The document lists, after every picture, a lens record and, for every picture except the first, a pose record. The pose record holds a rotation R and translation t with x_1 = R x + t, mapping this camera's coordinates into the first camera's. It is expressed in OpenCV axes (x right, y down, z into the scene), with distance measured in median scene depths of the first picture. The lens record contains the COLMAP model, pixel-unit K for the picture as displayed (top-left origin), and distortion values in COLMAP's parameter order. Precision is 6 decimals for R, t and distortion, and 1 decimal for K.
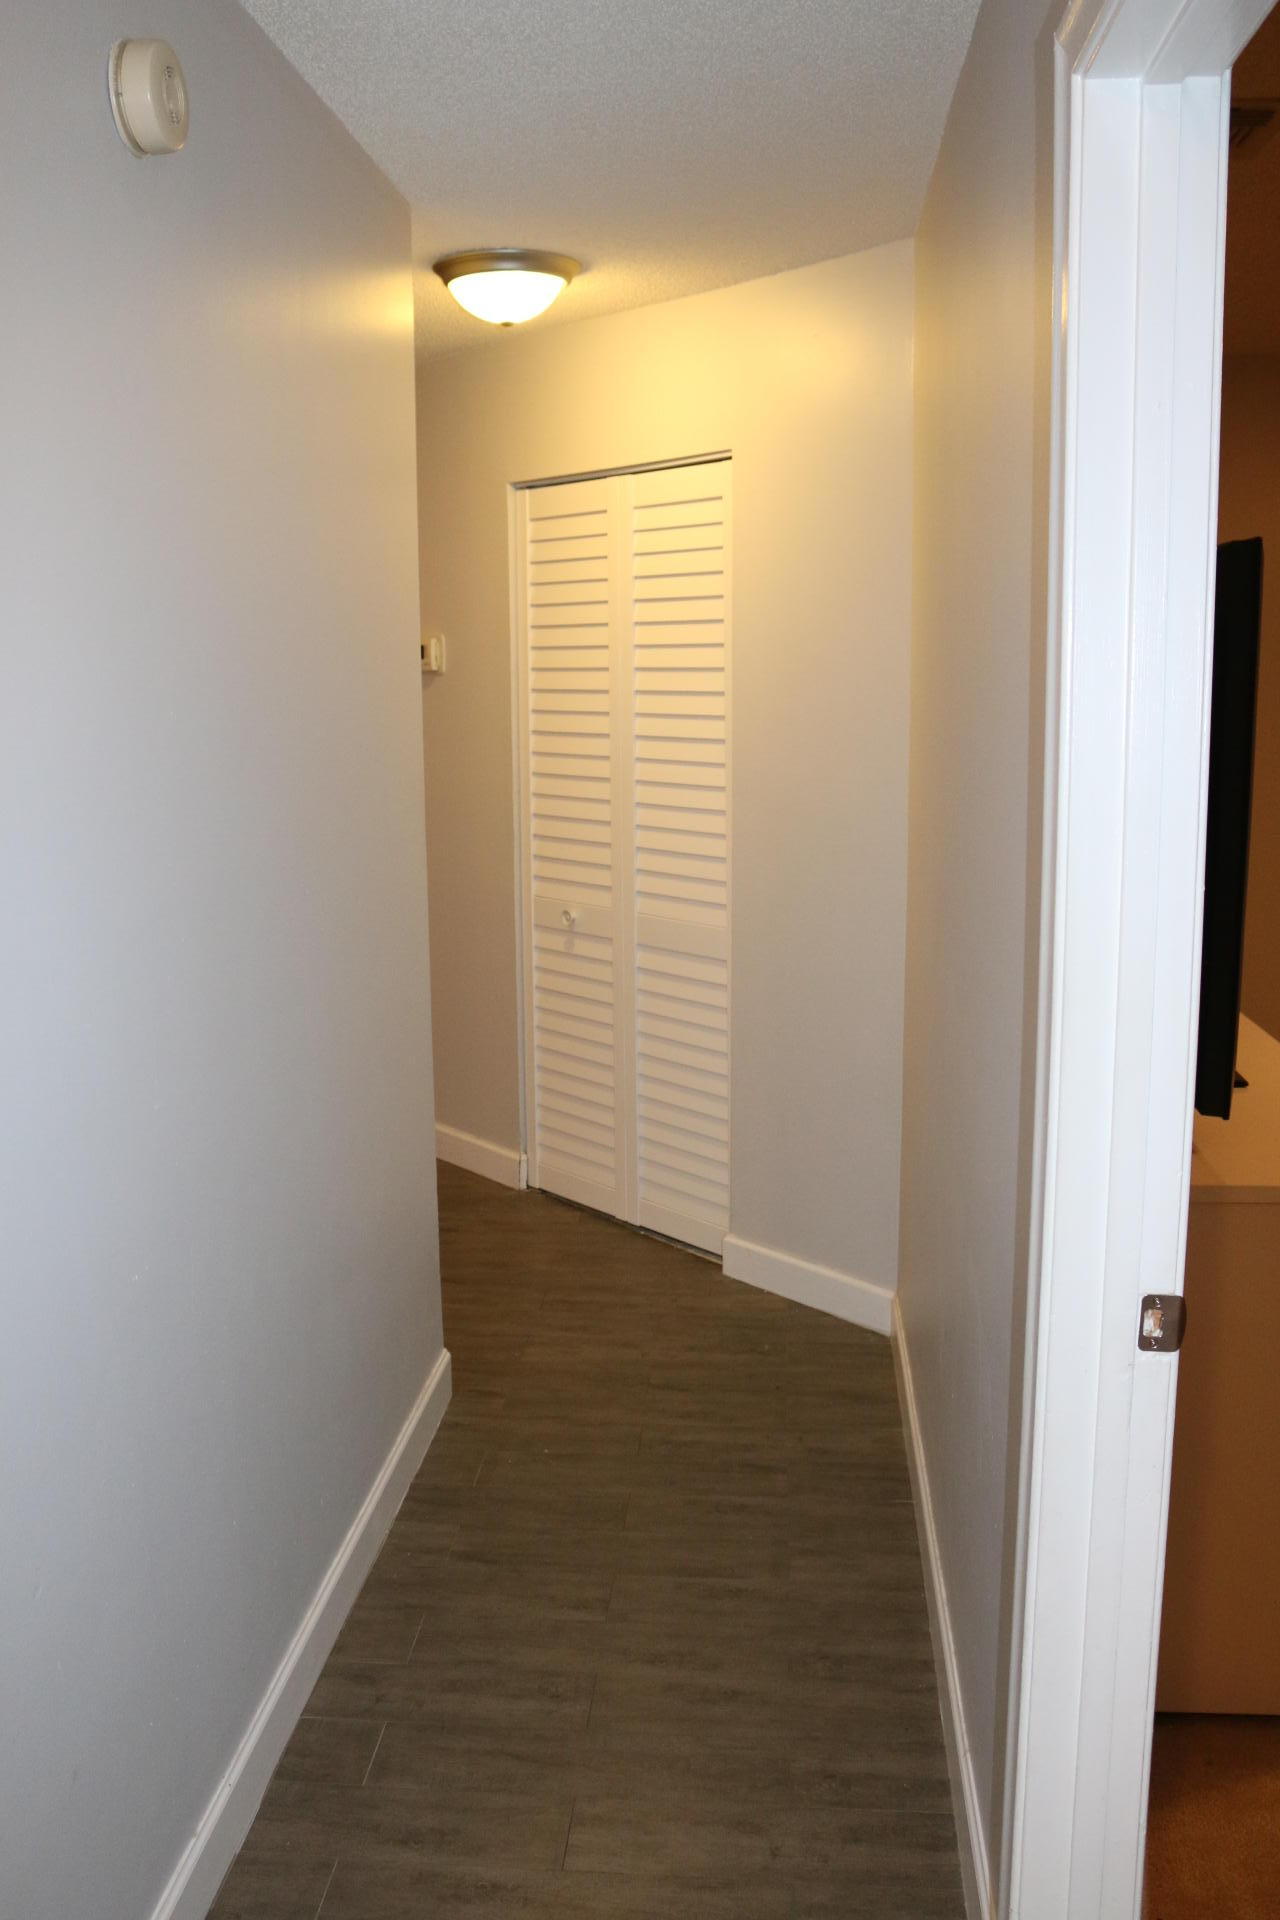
lens RADIAL K [[1717.4, 0, 640.0], [0, 1717.4, 960.0], [0, 0, 1]] dist [-0.133494, 0.101037]
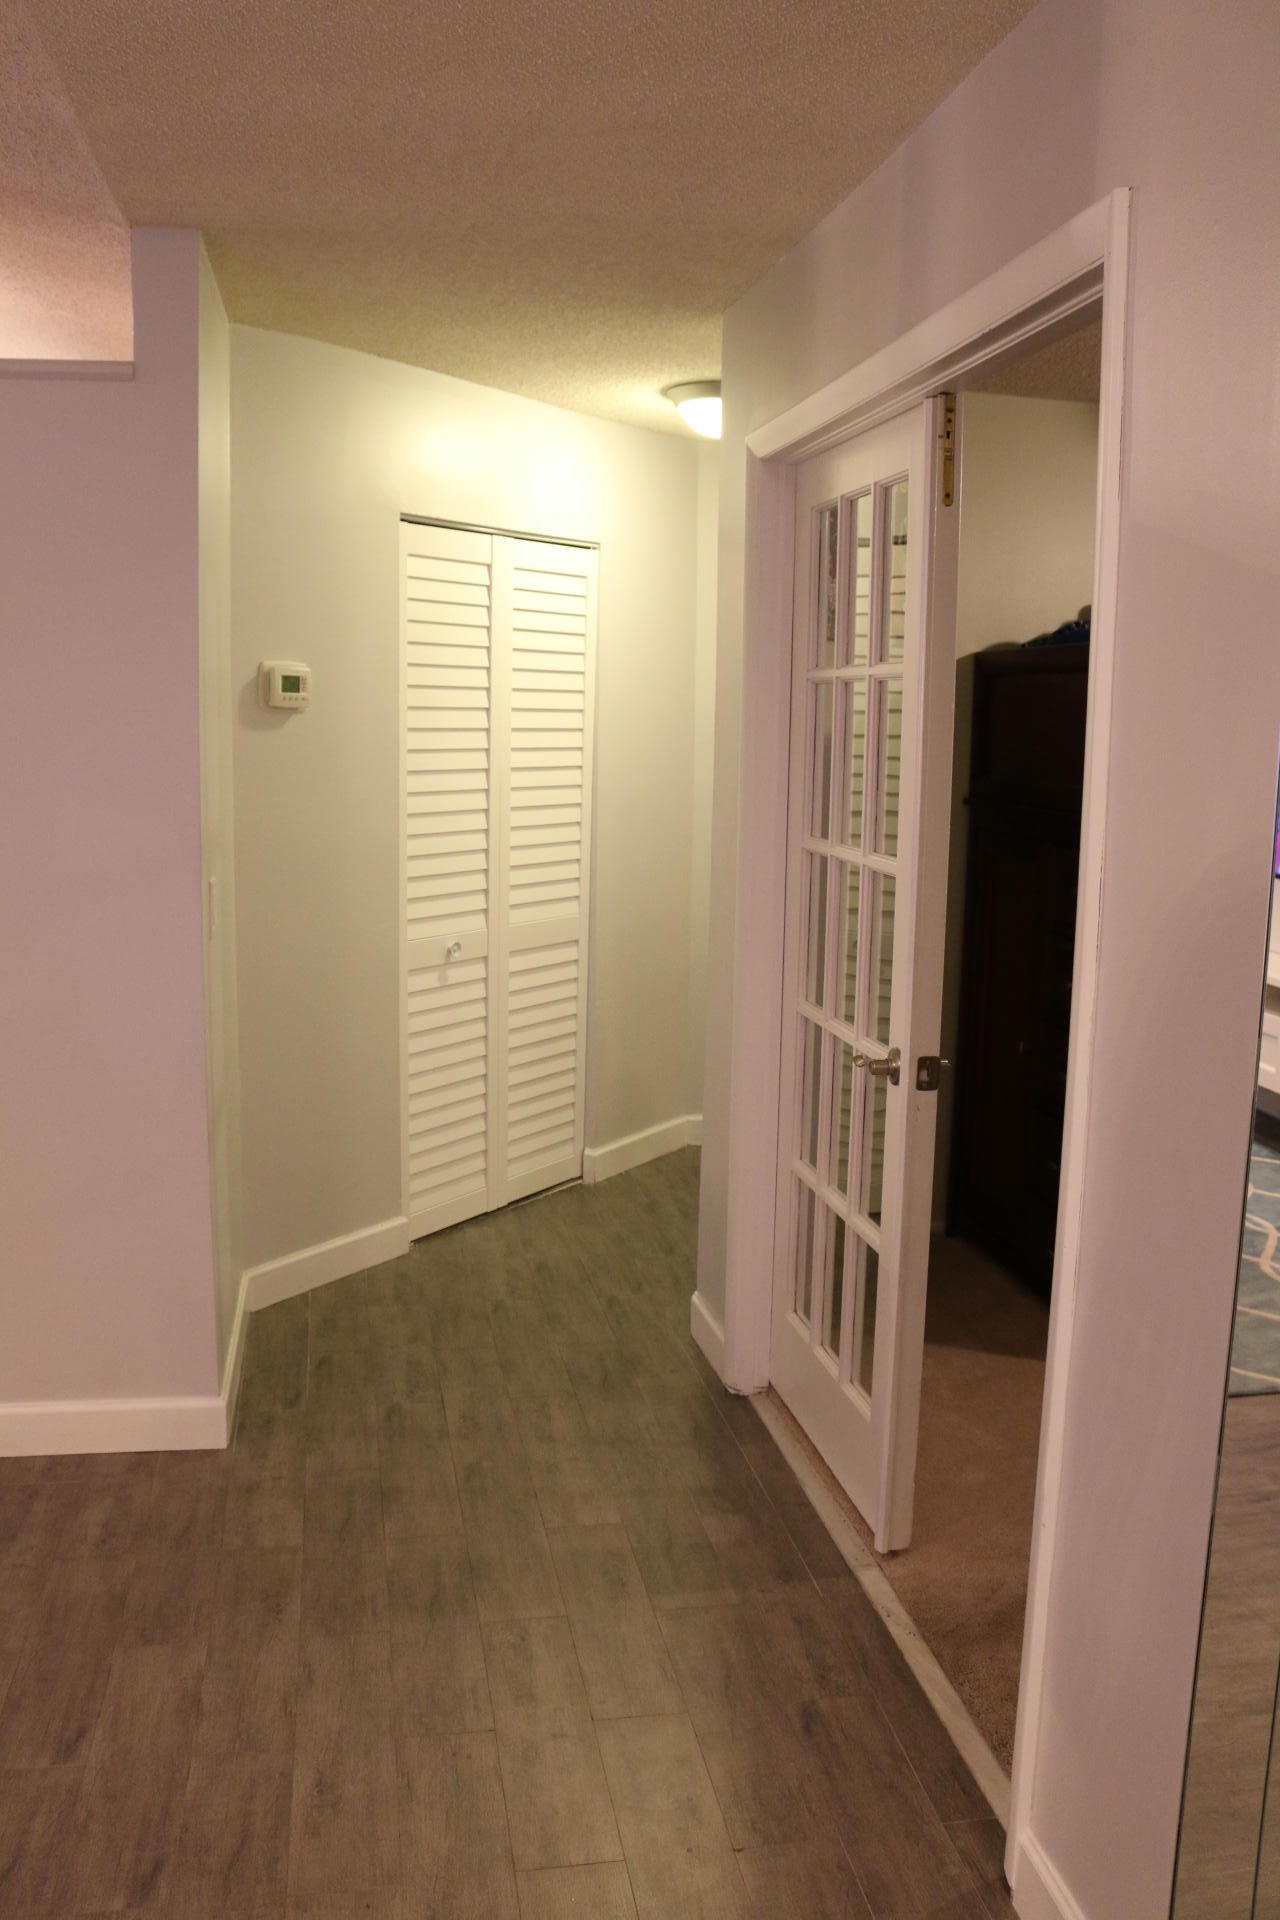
lens RADIAL K [[1568.3, 0, 640.0], [0, 1568.3, 960.0], [0, 0, 1]] dist [-0.135404, 0.068238]
pose [[-0.268981, -0.148459, 0.951635, -0.993648], [0.145787, 0.970389, 0.192592, -0.188260], [-0.952048, 0.190540, -0.239373, 1.151998]]
